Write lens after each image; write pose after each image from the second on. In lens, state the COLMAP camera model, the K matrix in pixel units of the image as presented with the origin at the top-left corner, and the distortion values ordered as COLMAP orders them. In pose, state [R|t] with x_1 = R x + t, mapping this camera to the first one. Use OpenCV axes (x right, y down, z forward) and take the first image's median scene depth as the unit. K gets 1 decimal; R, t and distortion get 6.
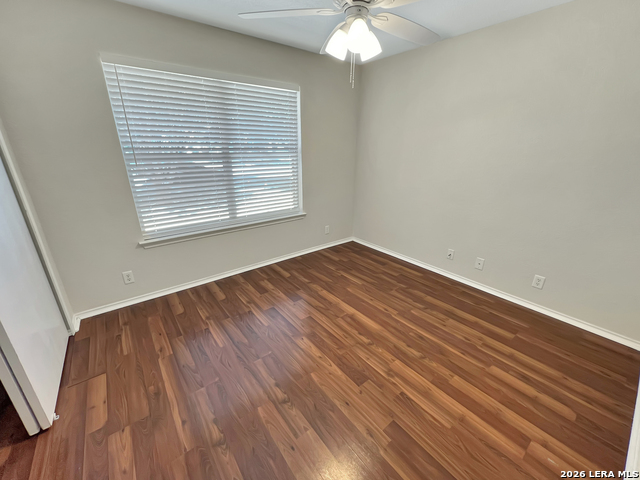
lens RADIAL K [[257.3, 0, 317.7], [0, 257.3, 245.1], [0, 0, 1]] dist [0.000886, -0.000196]
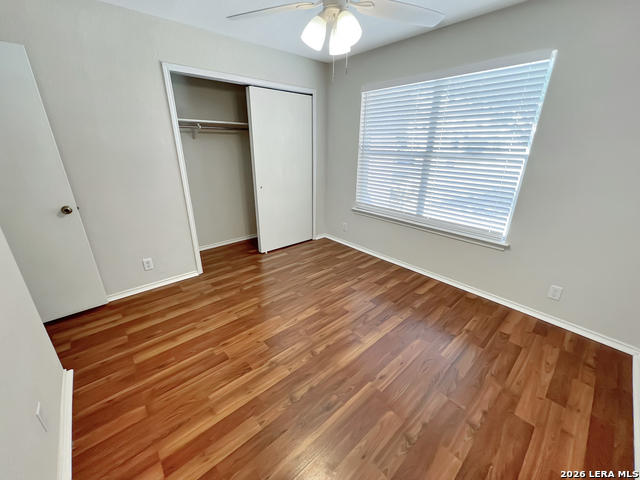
lens RADIAL K [[257.3, 0, 314.4], [0, 257.3, 237.8], [0, 0, 1]] dist [0.000886, -0.000196]
pose [[0.056799, 0.339479, -0.938897, 0.749093], [-0.367339, 0.881553, 0.296522, -0.209586], [0.928351, 0.328052, 0.174775, 0.563241]]
